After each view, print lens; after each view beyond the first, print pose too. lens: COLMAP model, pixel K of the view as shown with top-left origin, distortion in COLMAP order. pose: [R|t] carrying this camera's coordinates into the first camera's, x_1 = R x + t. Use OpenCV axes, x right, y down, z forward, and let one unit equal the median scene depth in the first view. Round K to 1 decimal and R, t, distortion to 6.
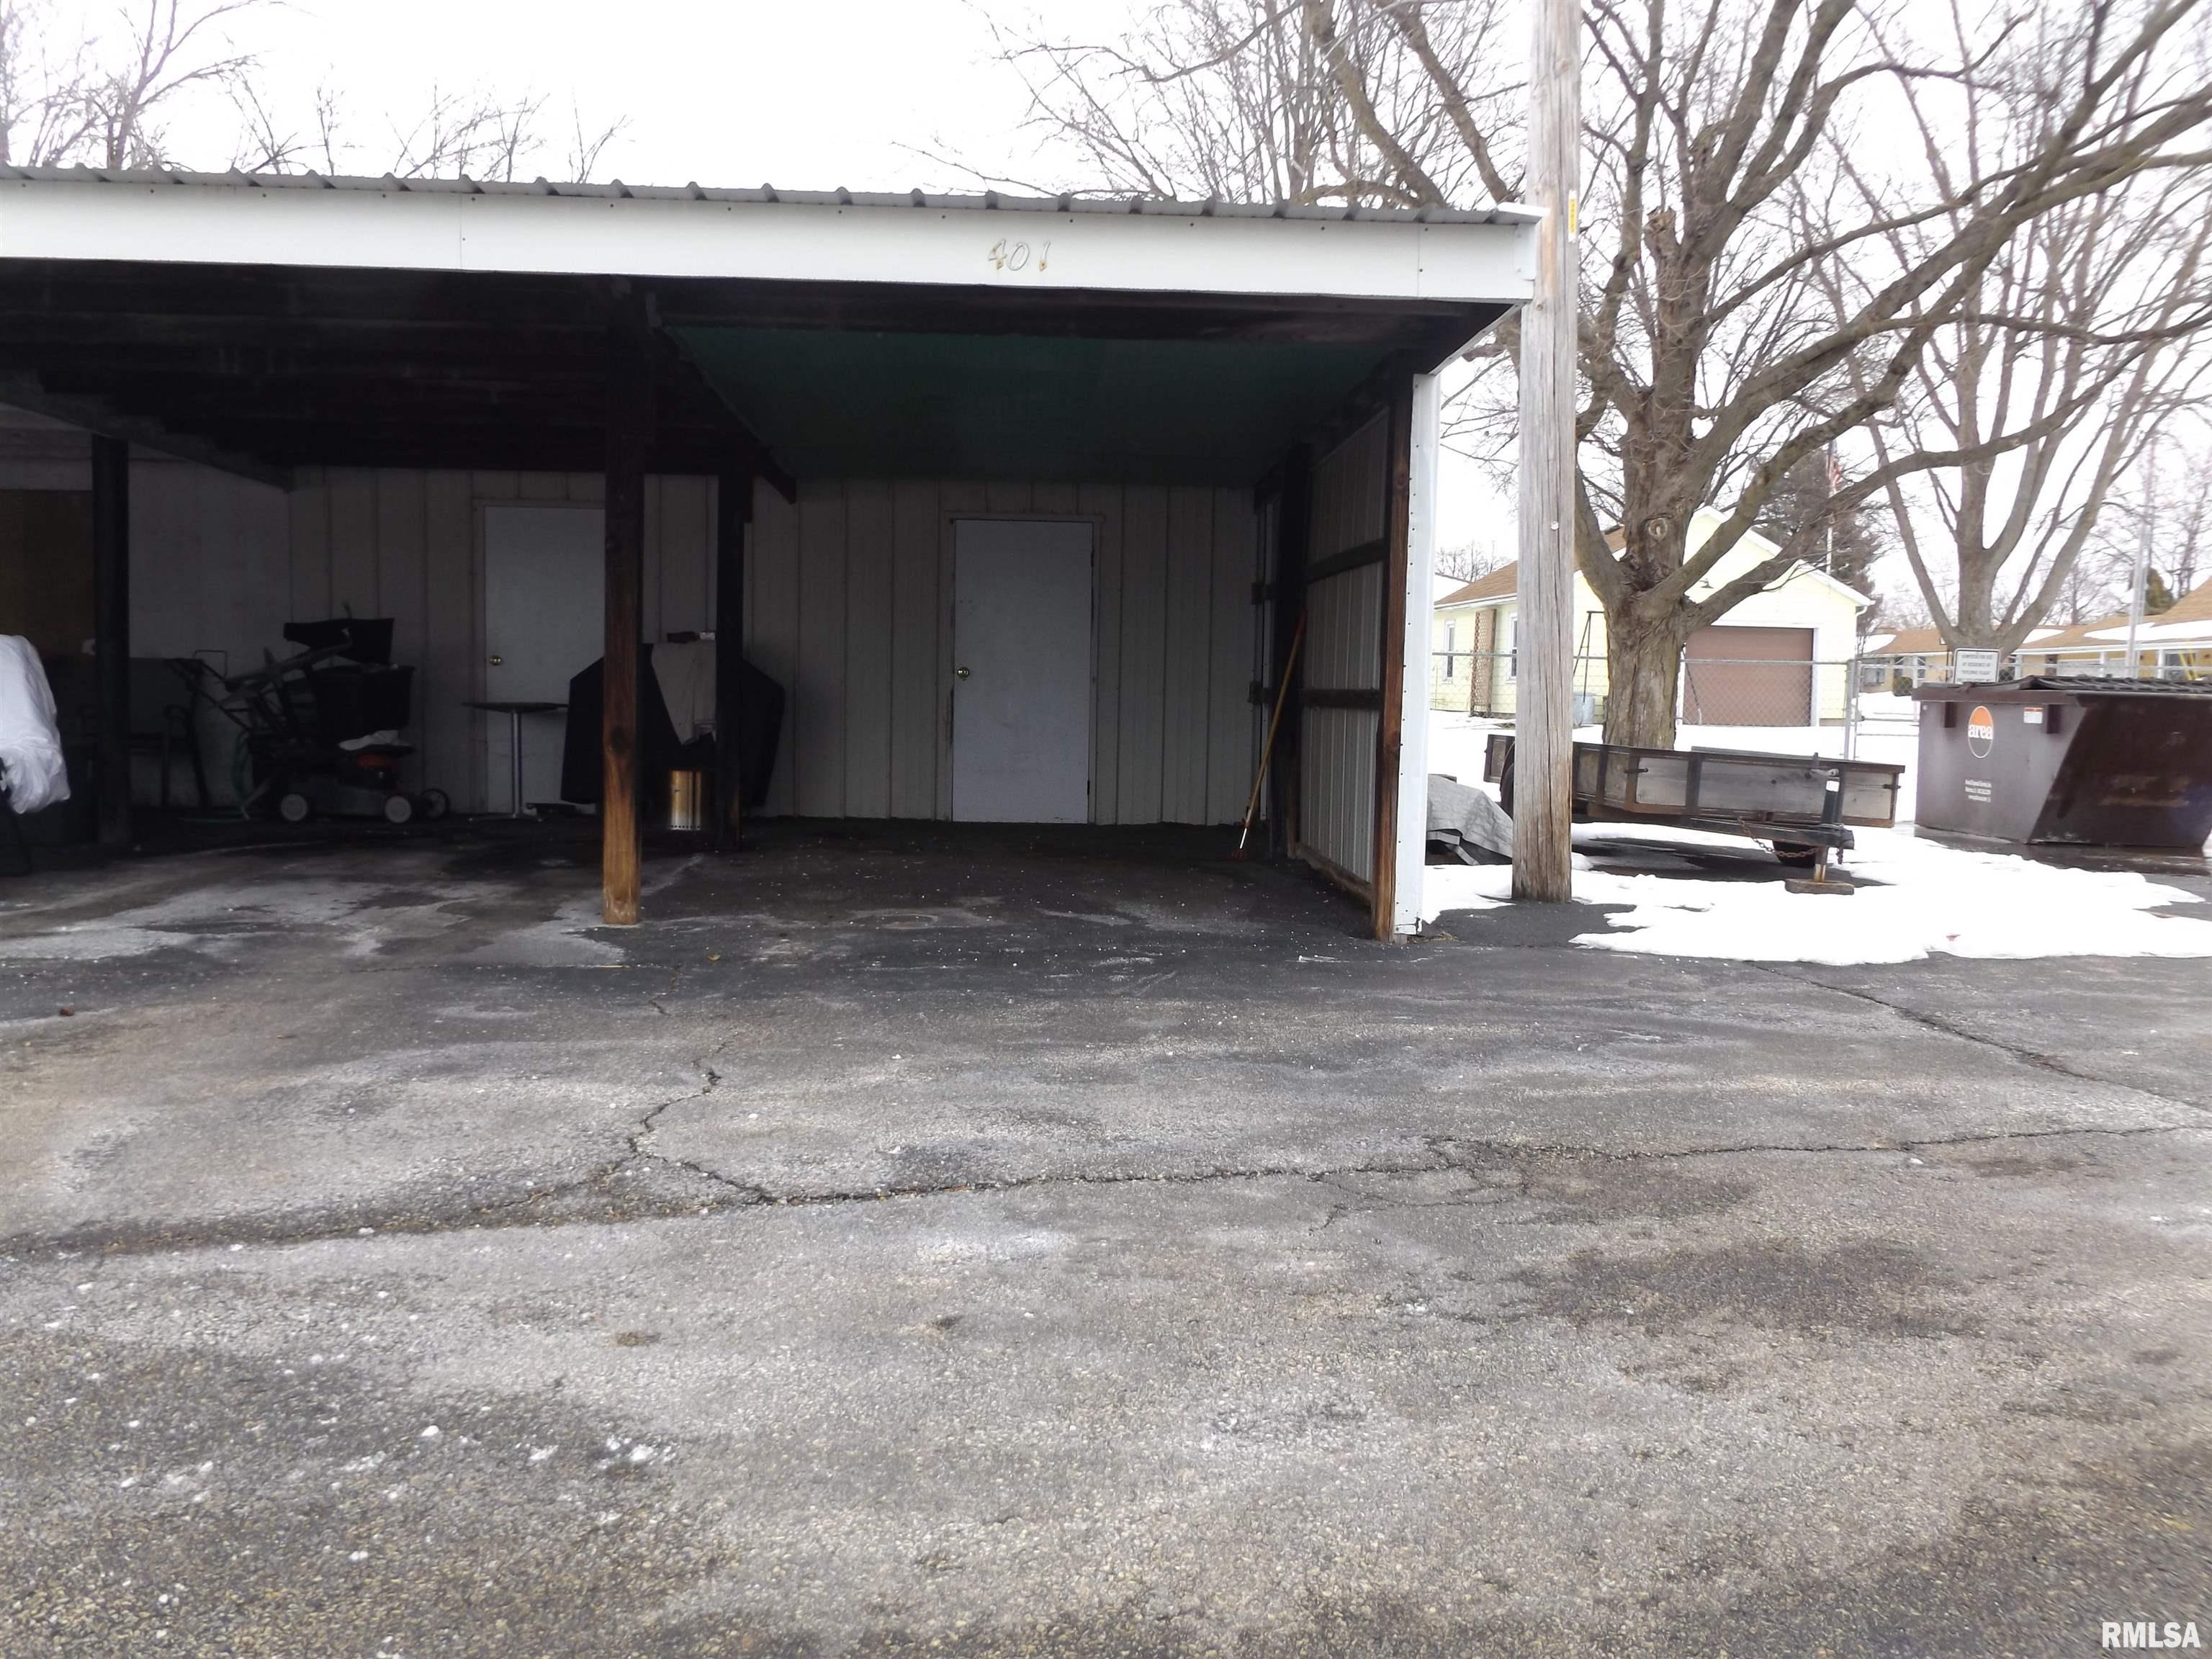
lens RADIAL K [[1749.0, 0, 1106.0], [0, 1749.0, 829.5], [0, 0, 1]] dist [-0.019348, 0.006317]
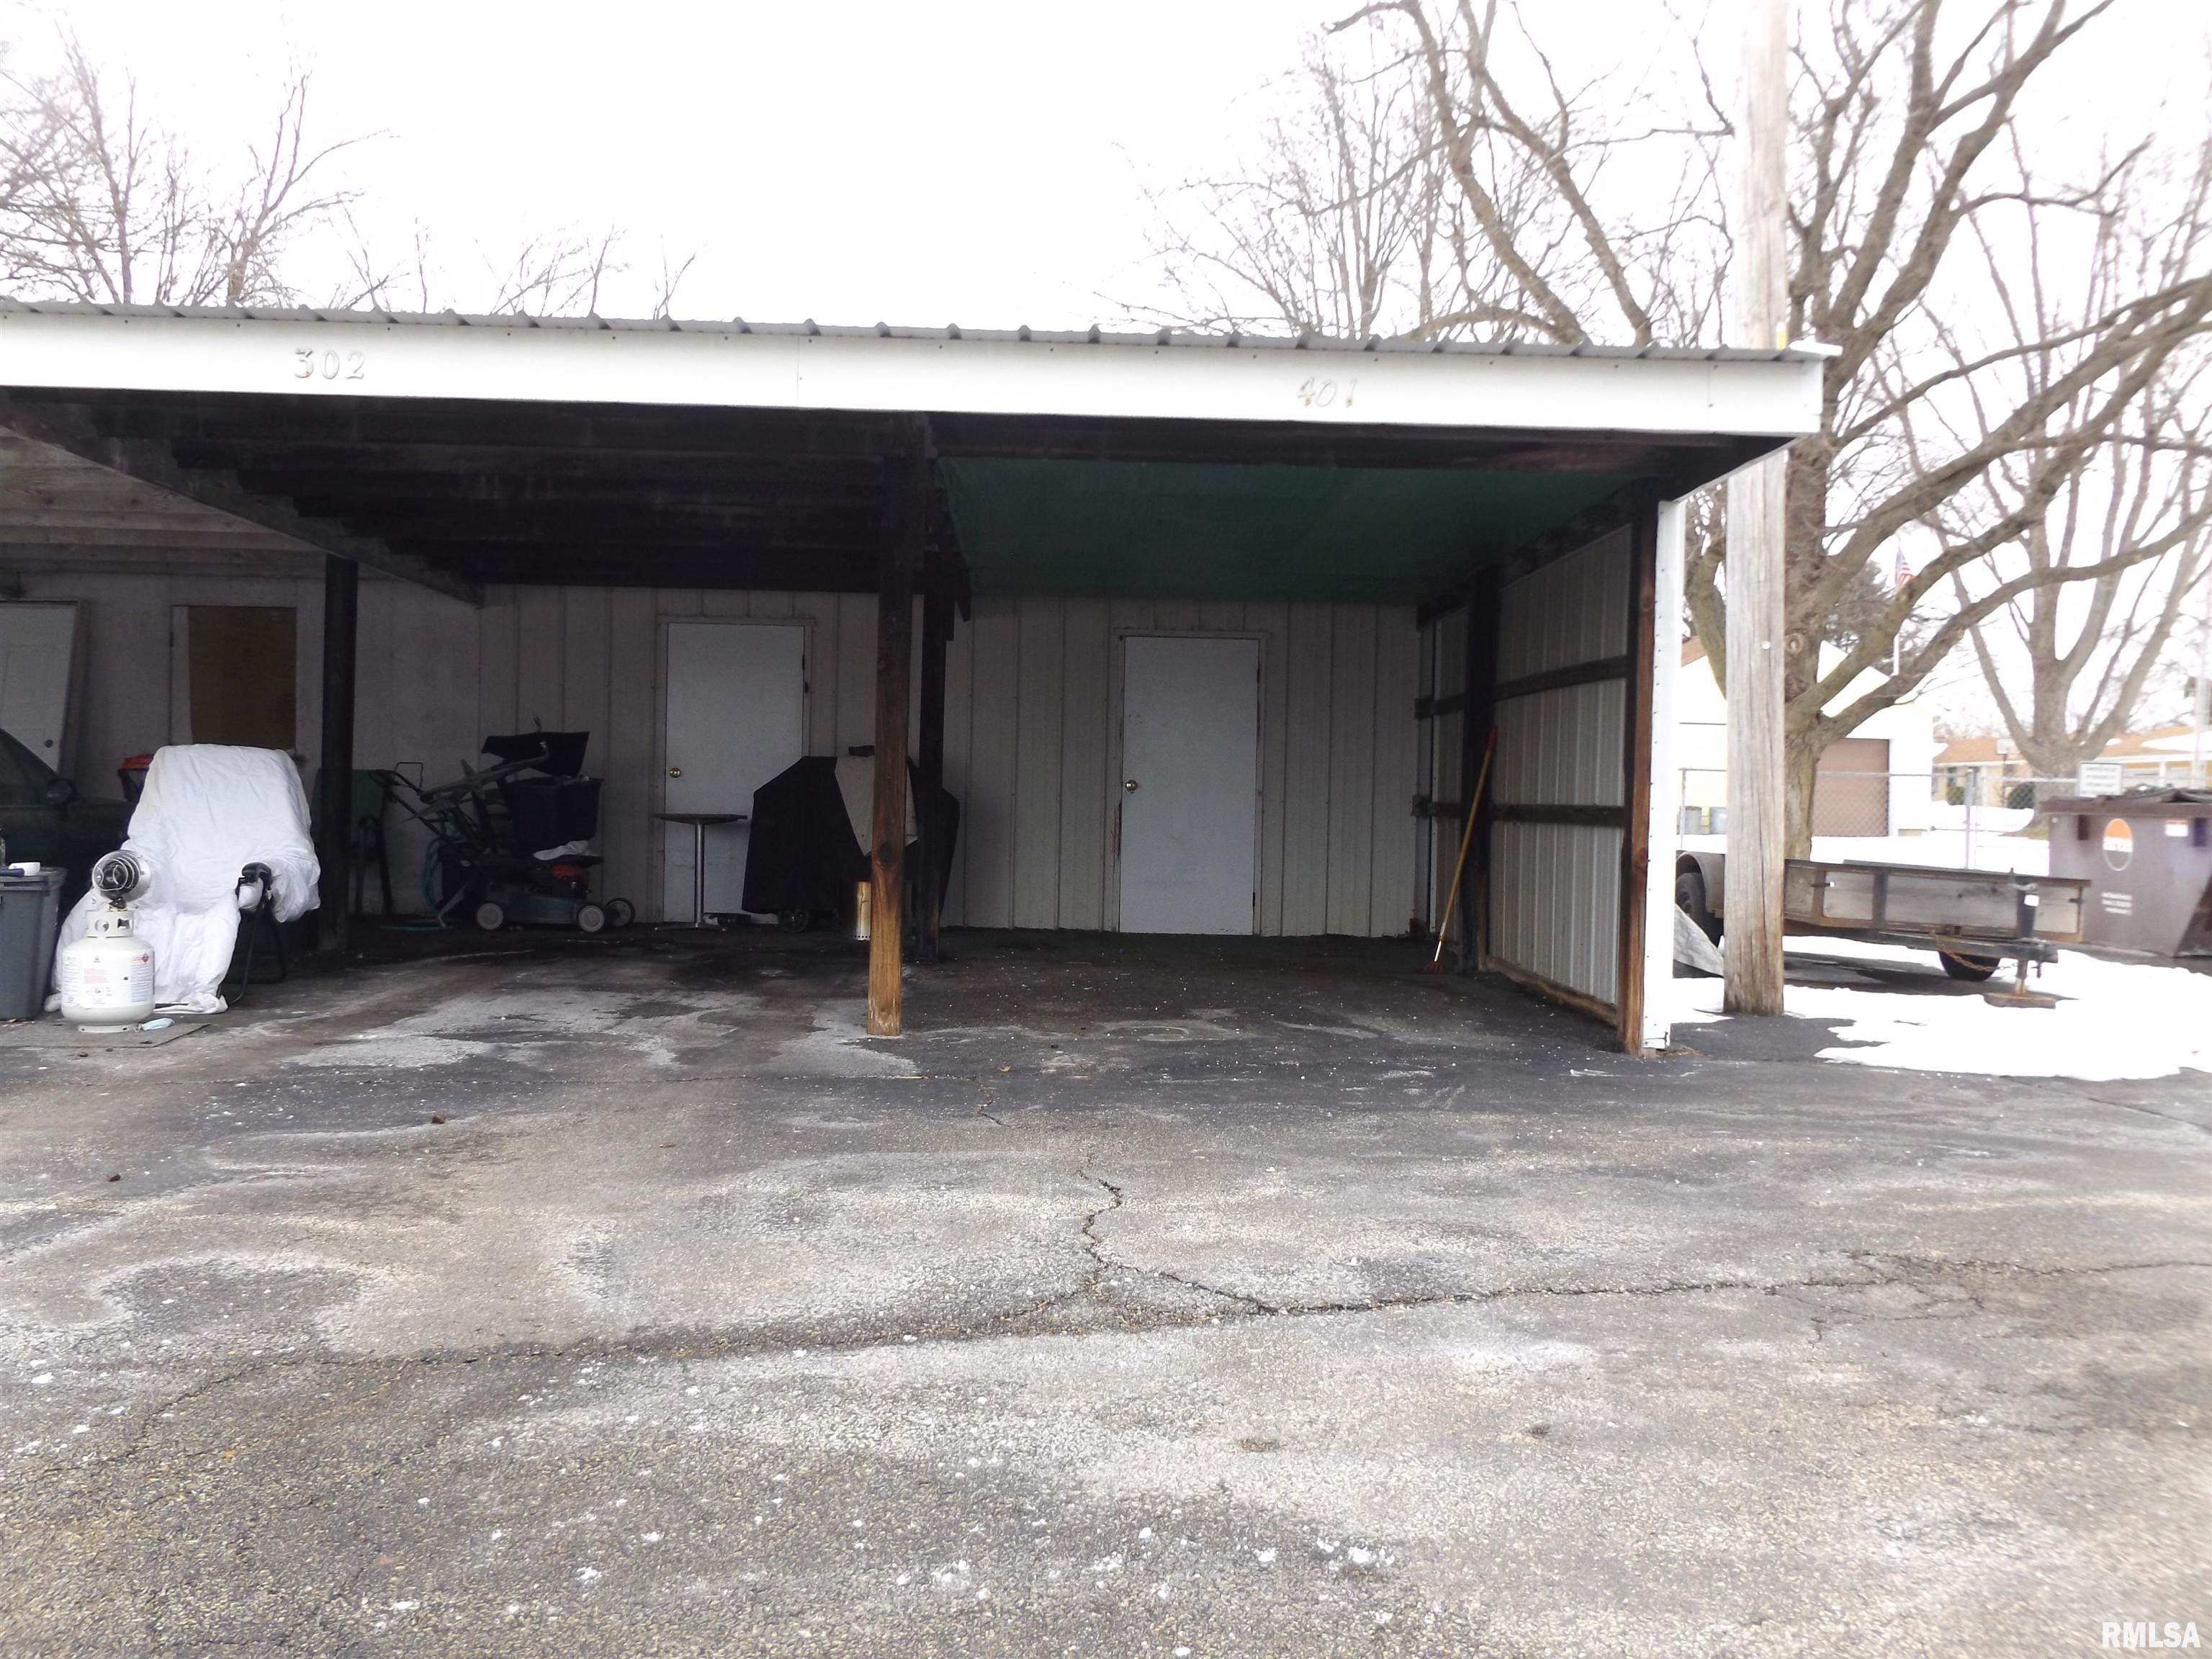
lens RADIAL K [[1749.0, 0, 1106.0], [0, 1749.0, 829.5], [0, 0, 1]] dist [-0.019348, 0.006317]
pose [[0.999768, 0.002444, -0.021383, -0.131214], [-0.003749, 0.998120, -0.061172, -0.003536], [0.021194, 0.061238, 0.997898, -0.022697]]
